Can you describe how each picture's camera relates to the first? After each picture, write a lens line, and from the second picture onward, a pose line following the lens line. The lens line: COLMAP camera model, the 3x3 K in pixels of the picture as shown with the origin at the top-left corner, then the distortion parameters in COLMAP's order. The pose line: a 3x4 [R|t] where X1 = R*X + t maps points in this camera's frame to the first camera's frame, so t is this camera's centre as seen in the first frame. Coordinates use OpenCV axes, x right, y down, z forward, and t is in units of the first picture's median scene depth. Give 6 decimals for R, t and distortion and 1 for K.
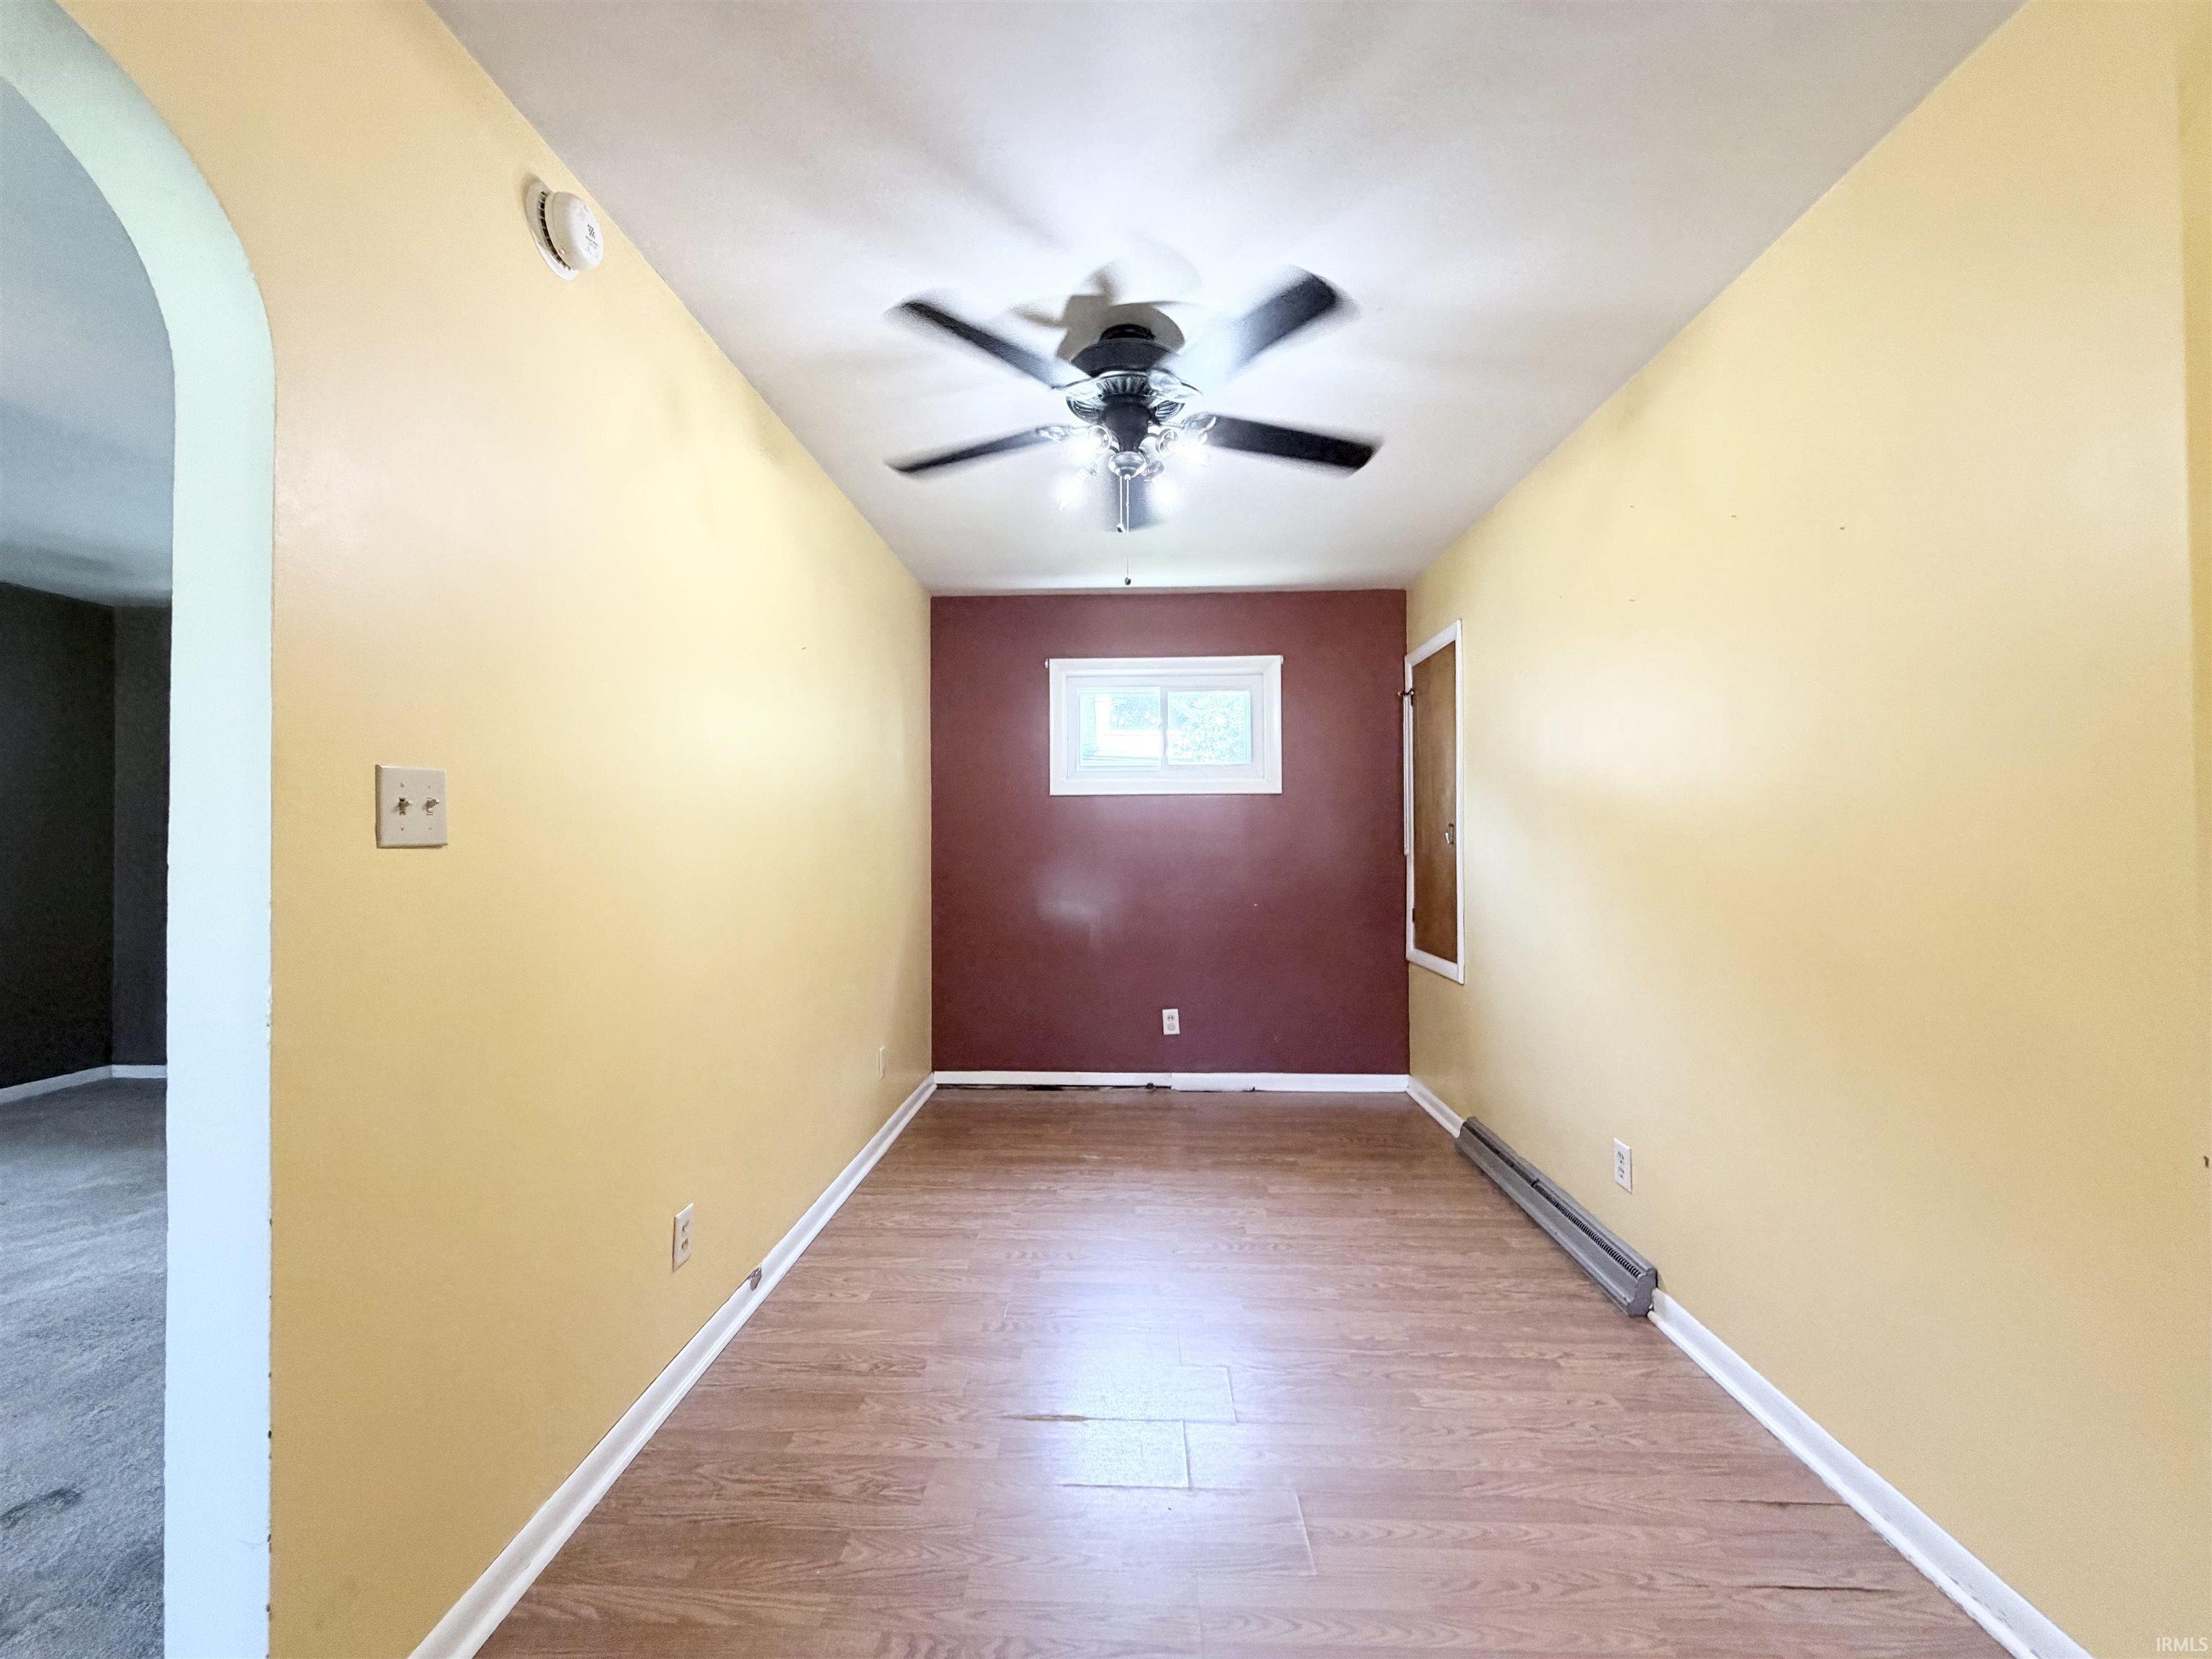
lens RADIAL K [[880.9, 0, 1100.8], [0, 880.9, 828.6], [0, 0, 1]] dist [-0.001926, -0.000151]
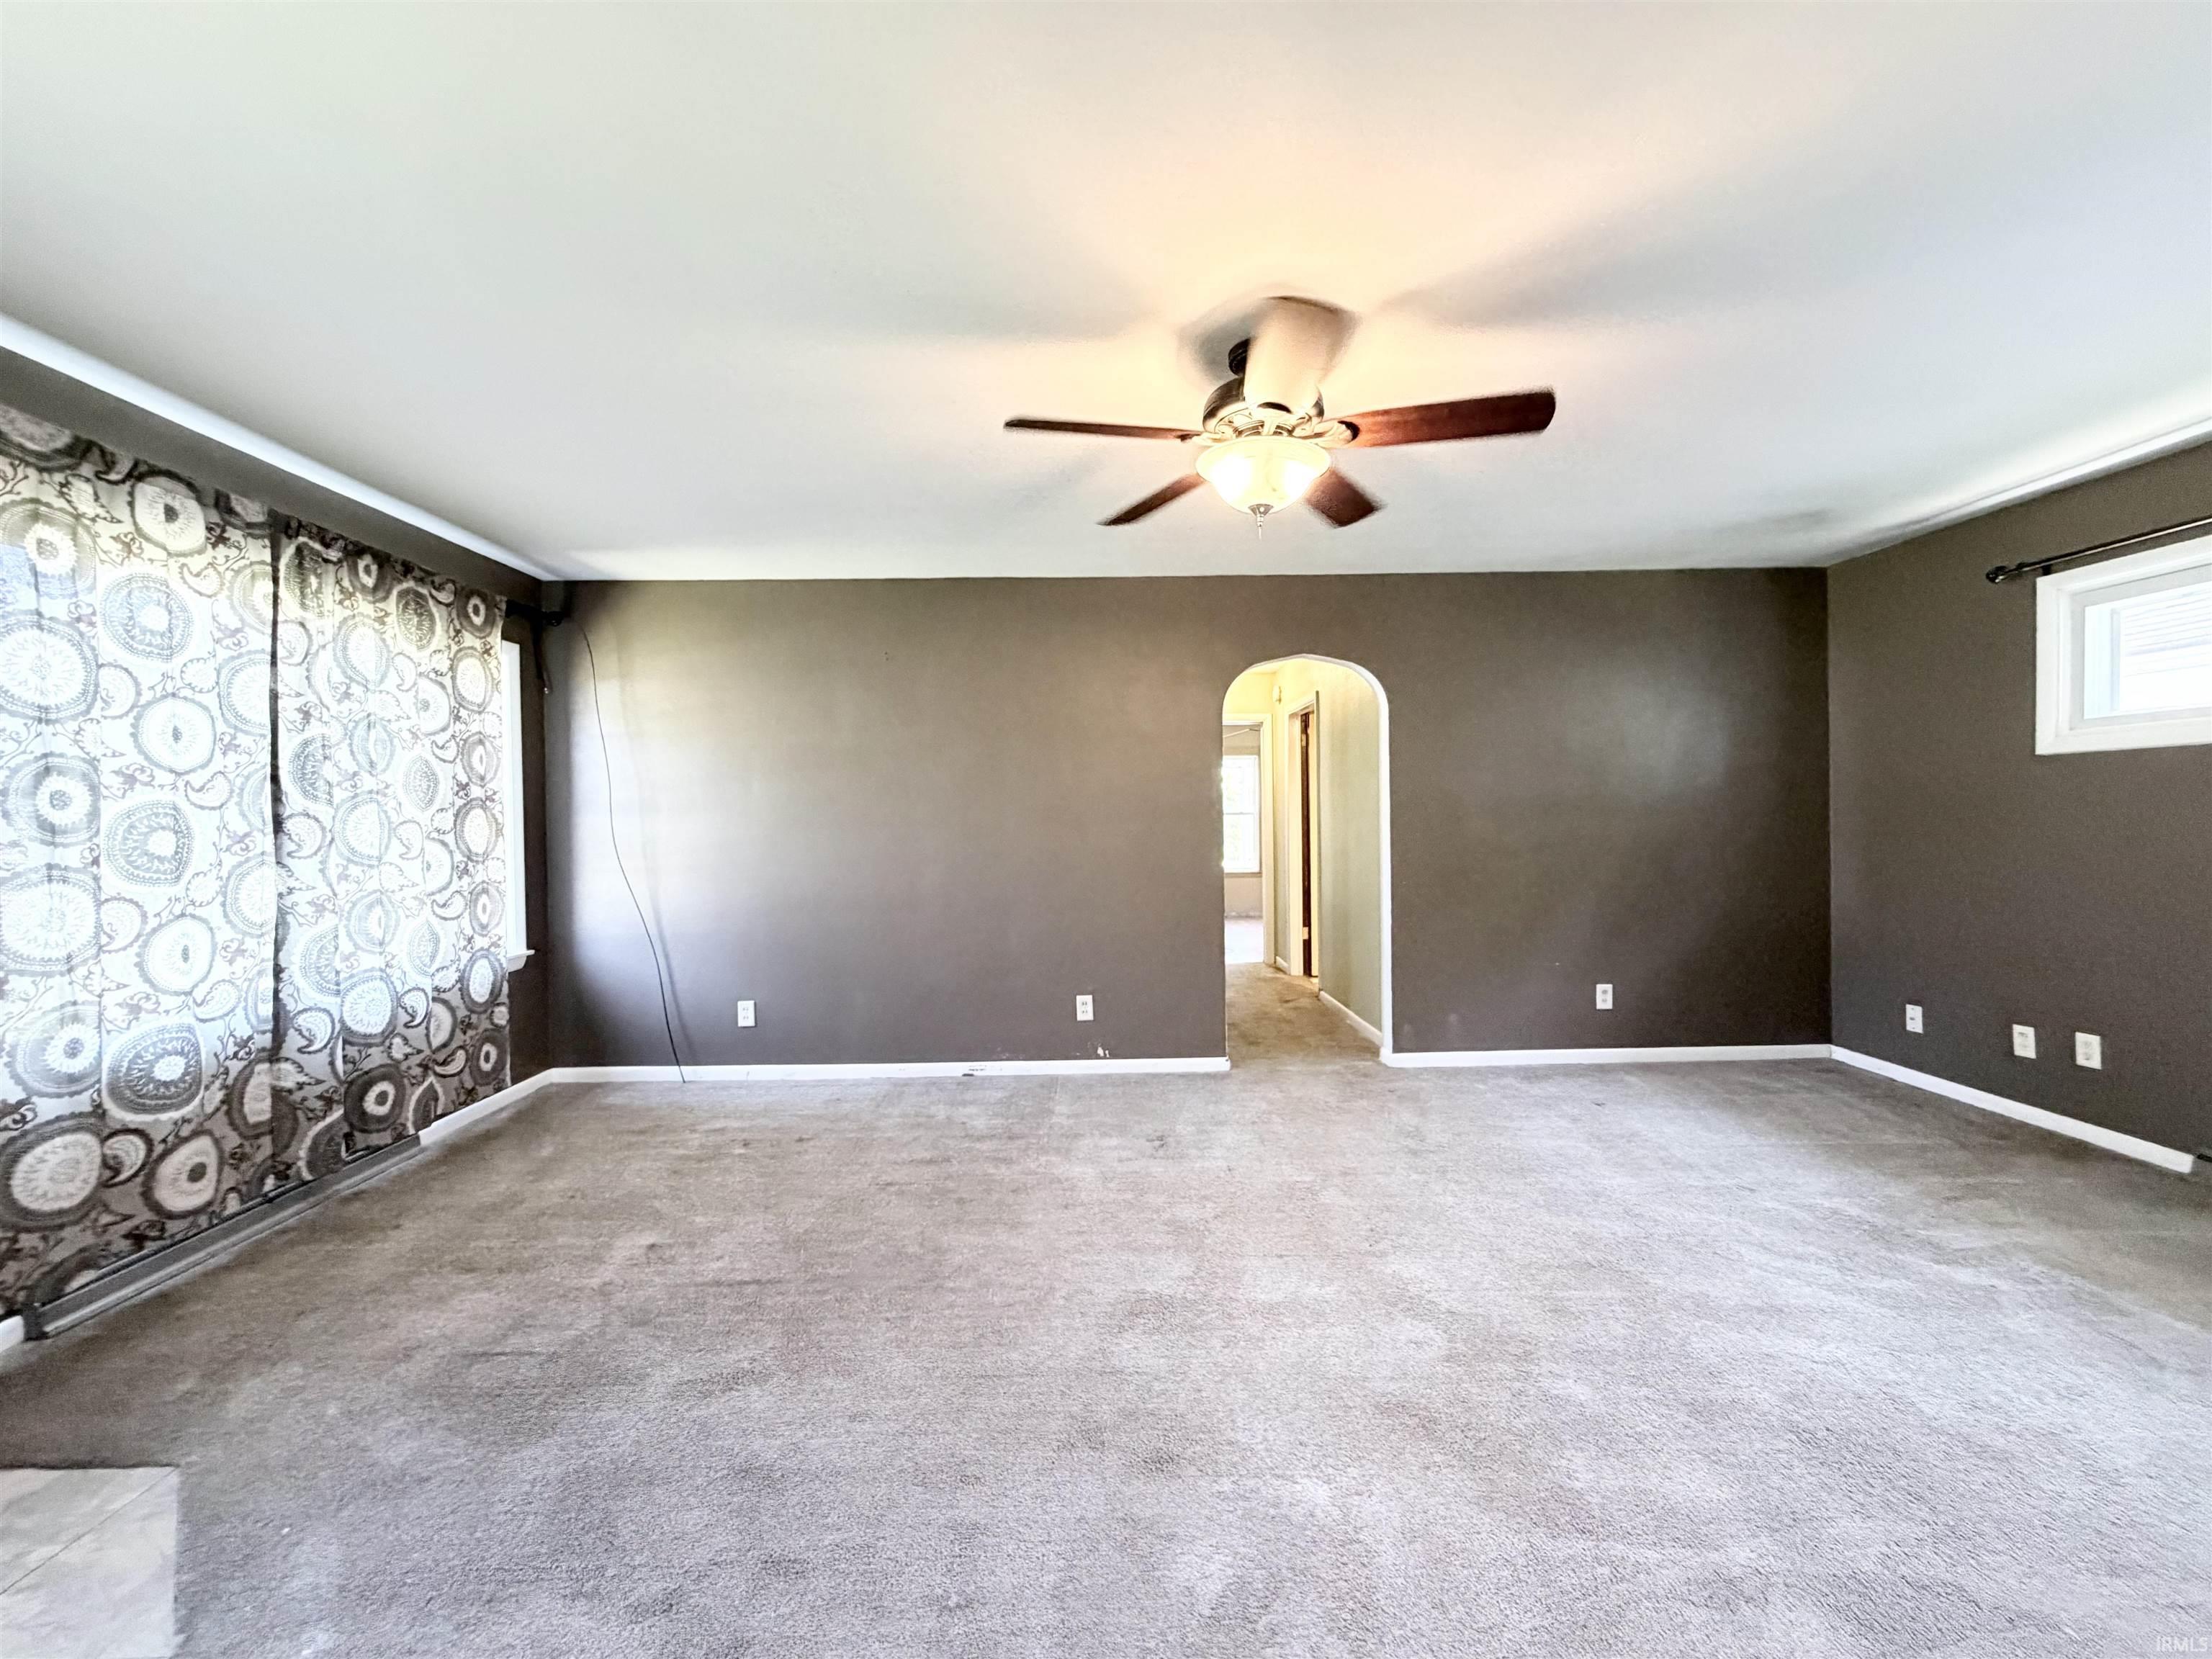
lens RADIAL K [[880.9, 0, 1100.8], [0, 880.9, 828.6], [0, 0, 1]] dist [-0.001926, -0.000151]
pose [[0.053982, 0.015656, -0.998419, -0.363980], [0.027816, 0.999465, 0.017176, -0.013215], [0.998154, -0.028699, 0.053518, 0.268702]]
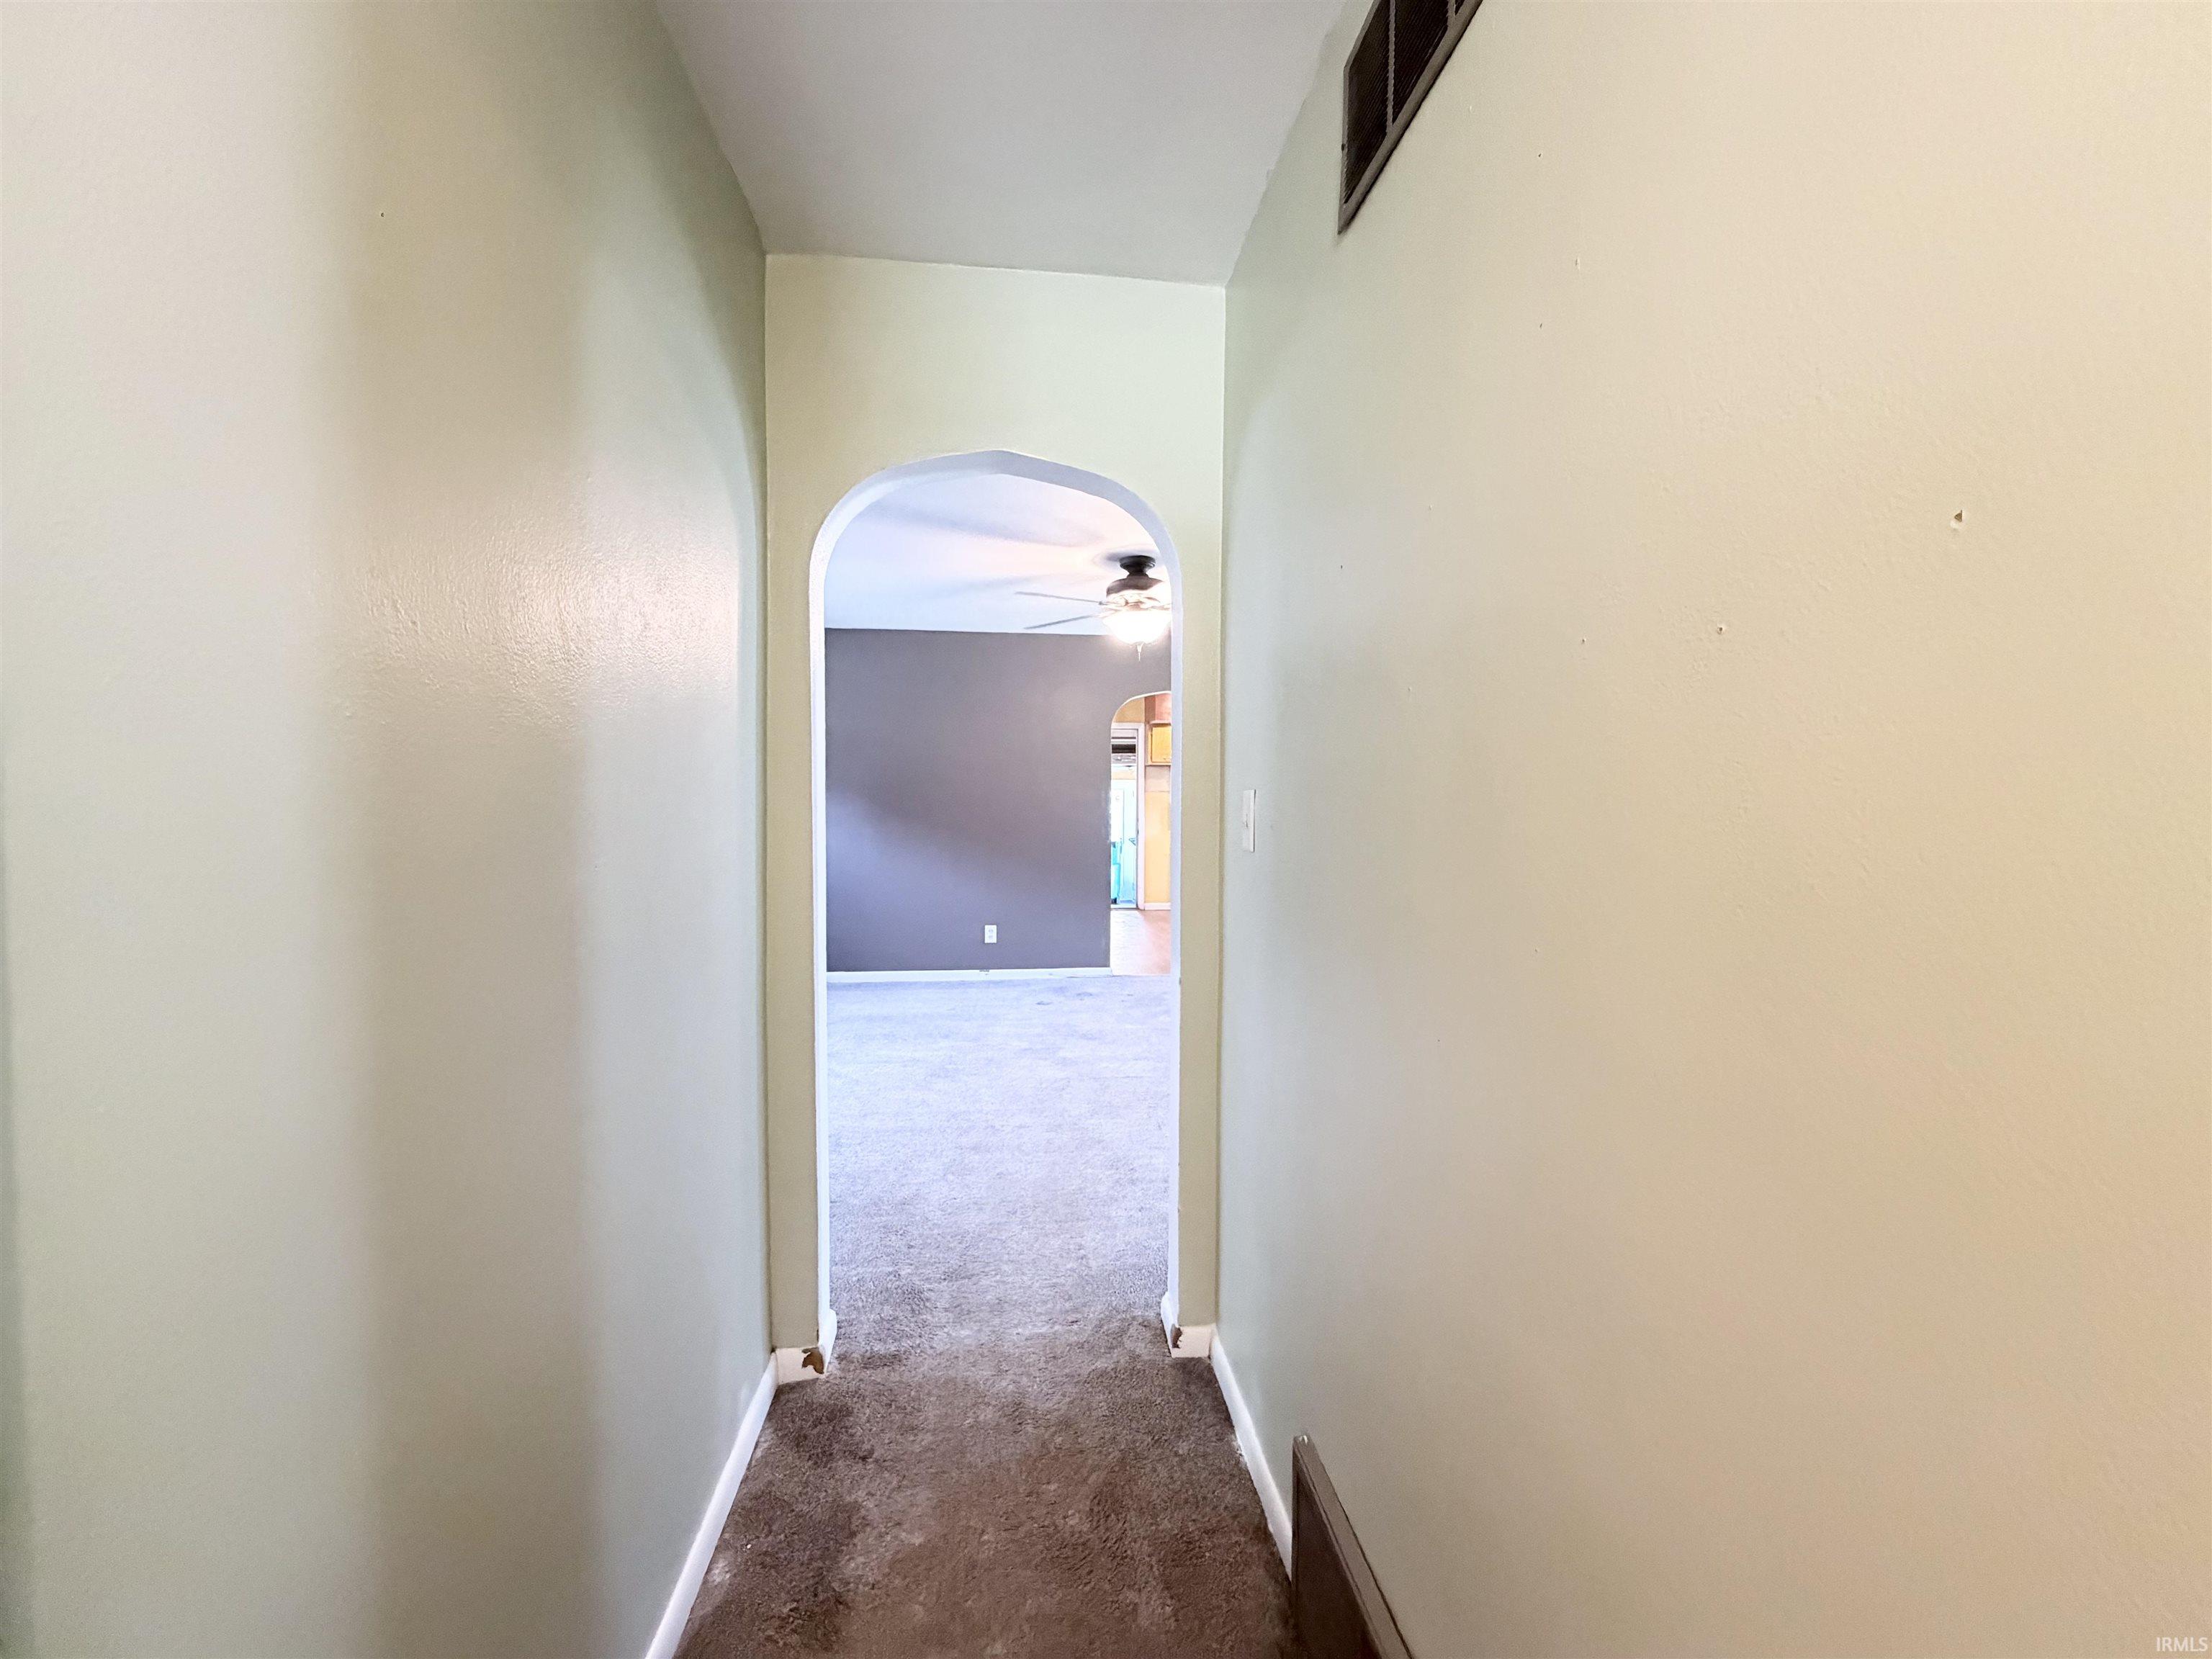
lens RADIAL K [[880.9, 0, 1100.8], [0, 880.9, 828.6], [0, 0, 1]] dist [-0.001926, -0.000151]
pose [[-0.136405, -0.037656, 0.989937, -2.834640], [-0.015630, 0.999235, 0.035856, -0.026246], [-0.990530, -0.010581, -0.136889, 0.766206]]
